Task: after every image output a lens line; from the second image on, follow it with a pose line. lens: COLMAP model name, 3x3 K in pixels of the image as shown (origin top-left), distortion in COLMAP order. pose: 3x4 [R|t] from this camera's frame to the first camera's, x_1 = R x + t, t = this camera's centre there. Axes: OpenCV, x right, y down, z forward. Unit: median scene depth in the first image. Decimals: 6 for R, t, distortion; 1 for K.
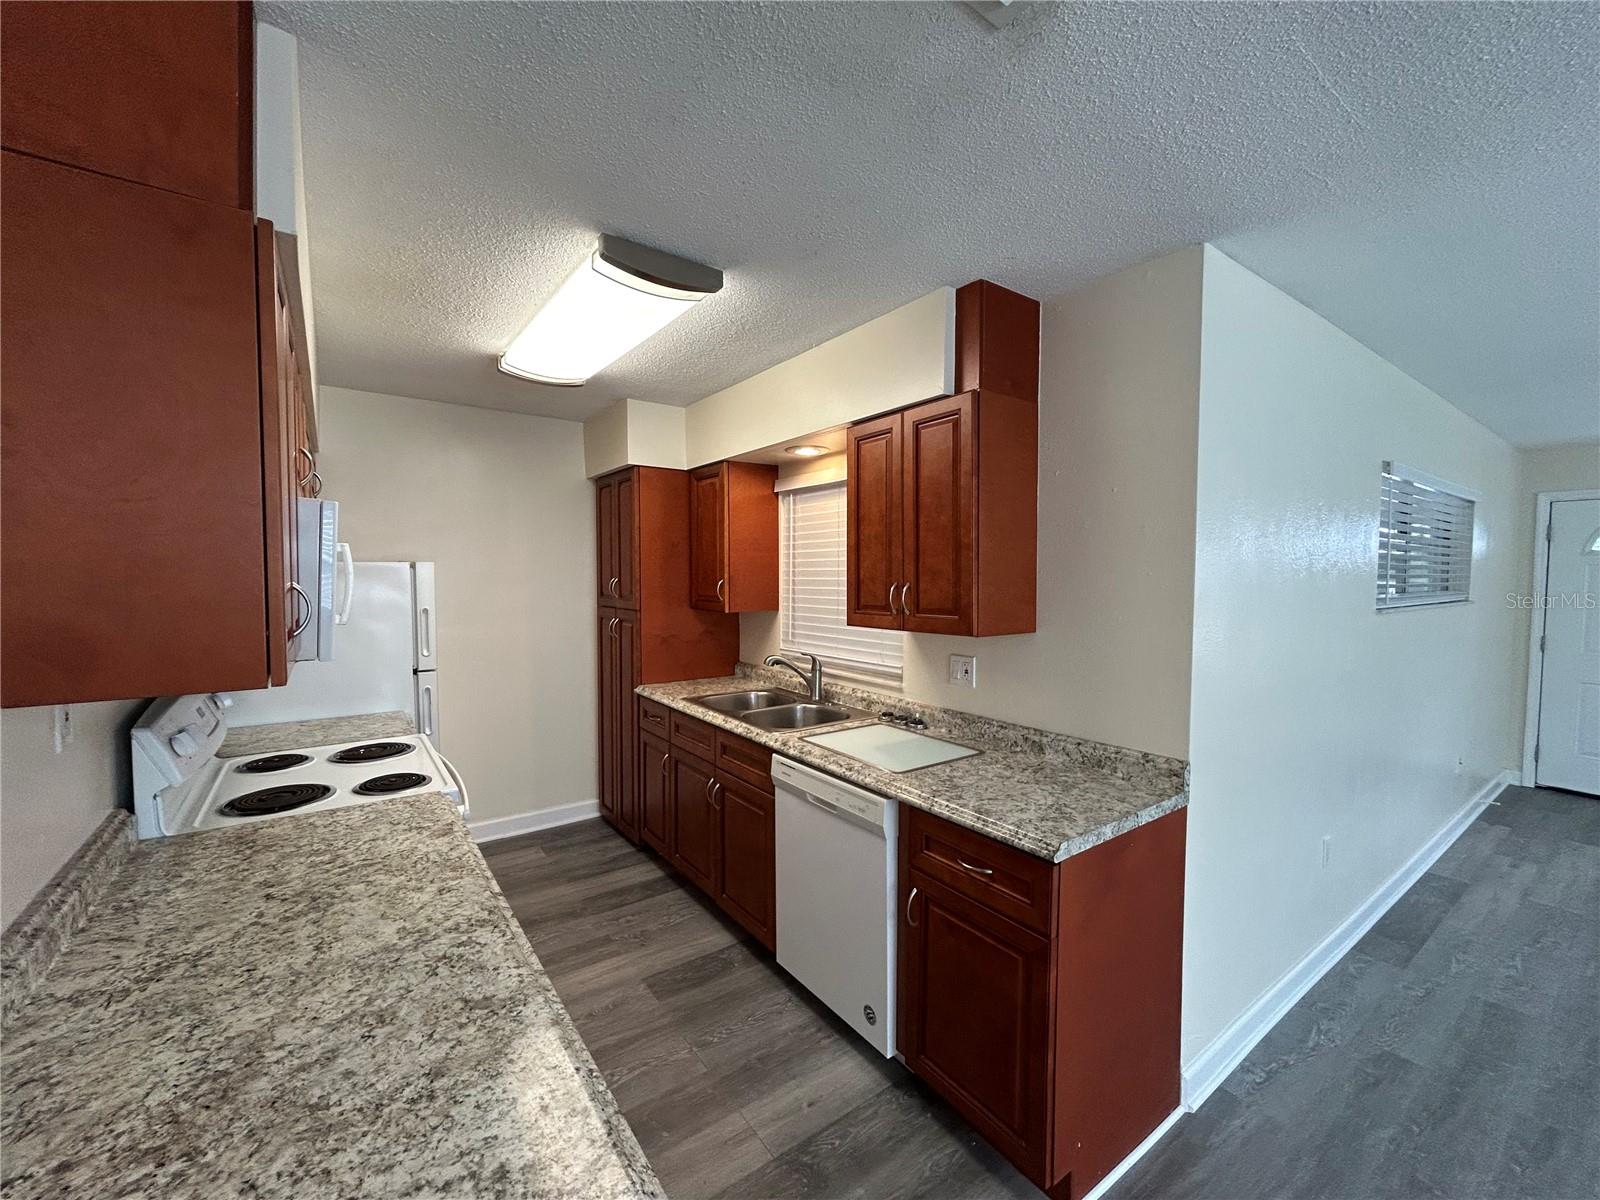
lens RADIAL K [[646.8, 0, 792.7], [0, 646.8, 601.6], [0, 0, 1]] dist [0.001499, 0.001289]
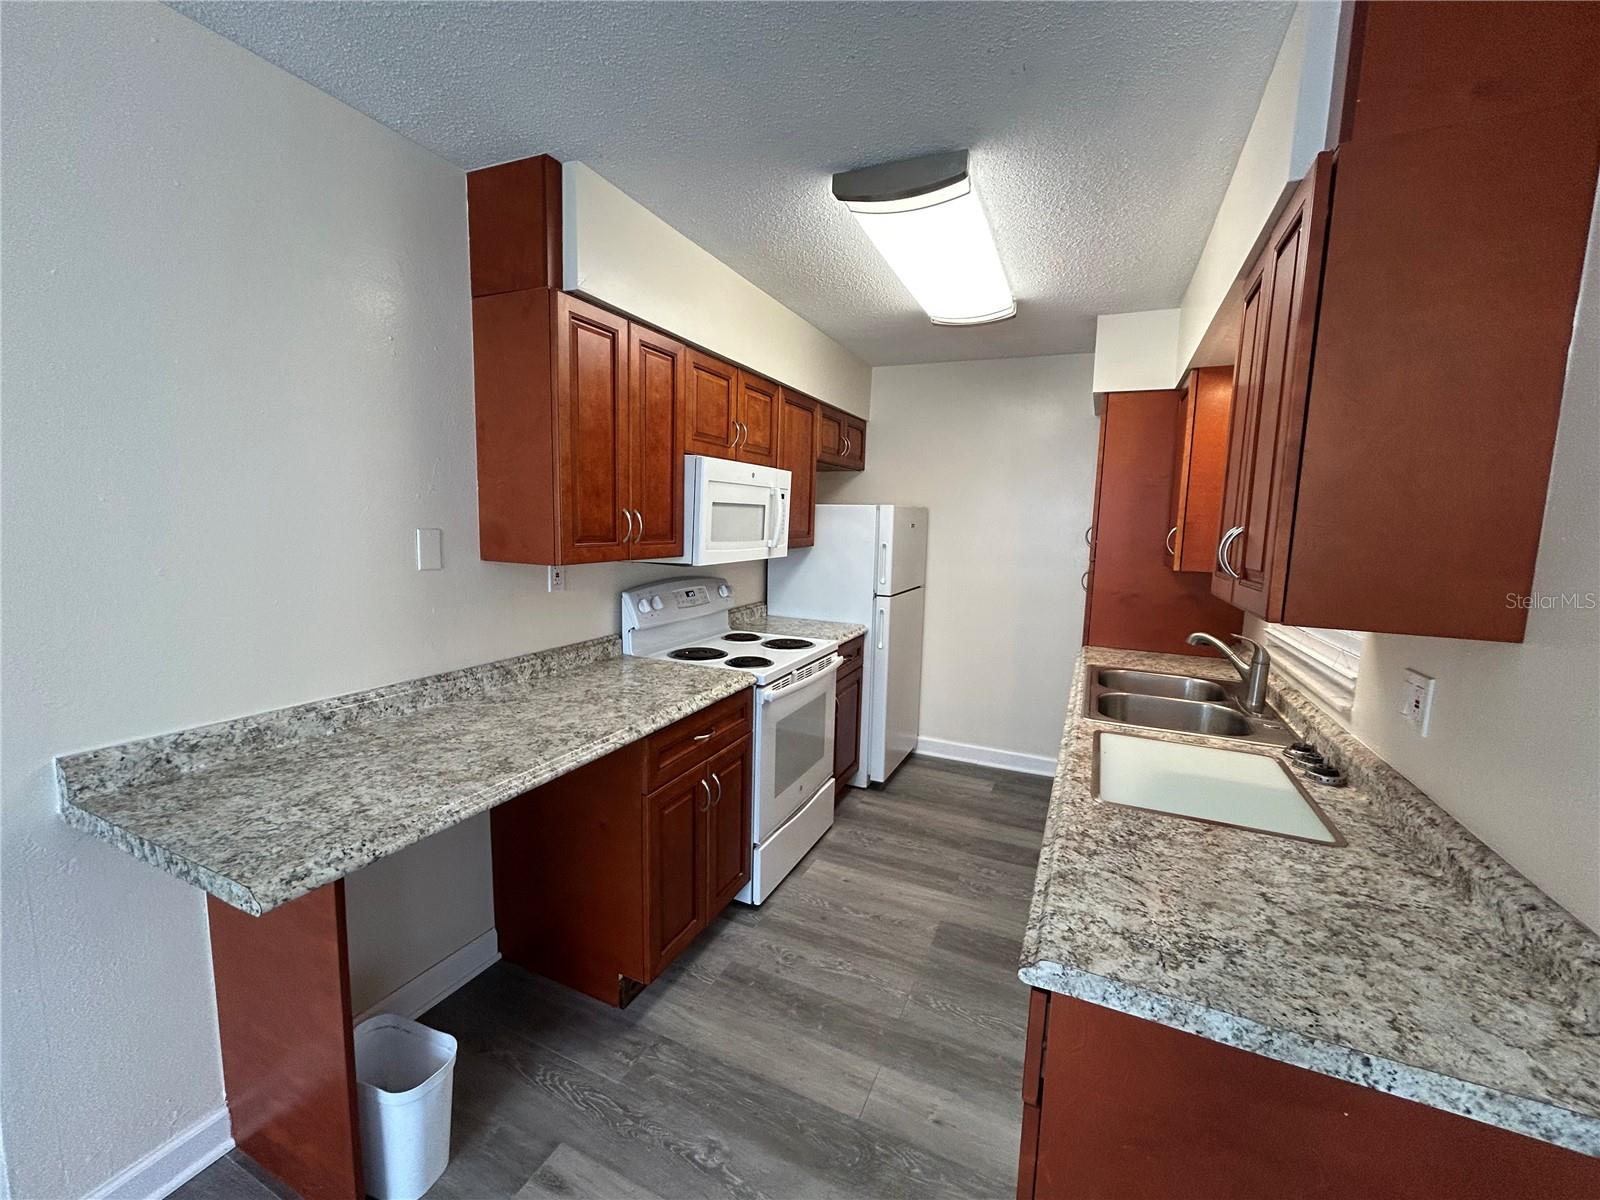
lens RADIAL K [[646.8, 0, 805.0], [0, 646.8, 600.9], [0, 0, 1]] dist [0.001499, 0.001289]
pose [[0.502545, 0.118395, -0.856406, 0.704005], [-0.061719, 0.992964, 0.101057, 0.005684], [0.862345, 0.002071, 0.506317, 0.474106]]
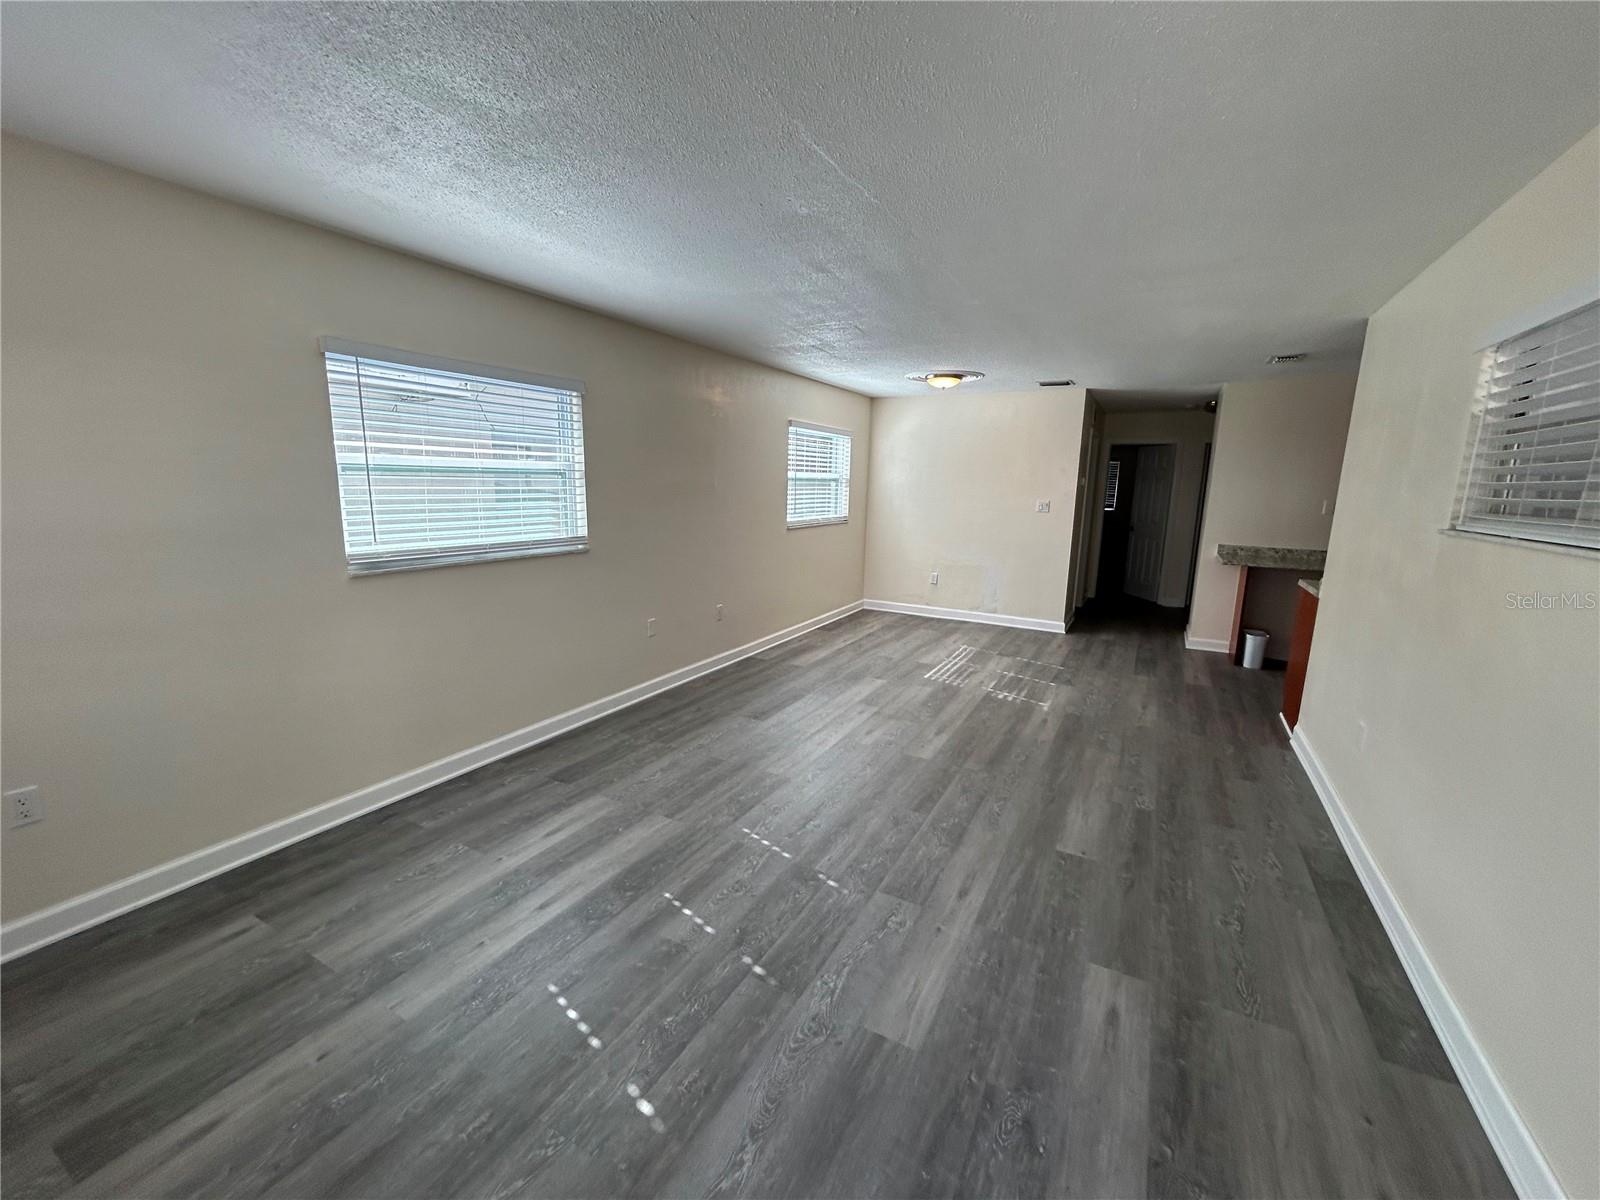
lens RADIAL K [[646.8, 0, 797.0], [0, 646.8, 598.3], [0, 0, 1]] dist [0.001499, 0.001289]
pose [[-0.902910, 0.056179, -0.426142, 1.344118], [-0.038828, 0.976708, 0.211032, -0.028232], [0.428072, 0.207089, -0.879698, 0.945249]]
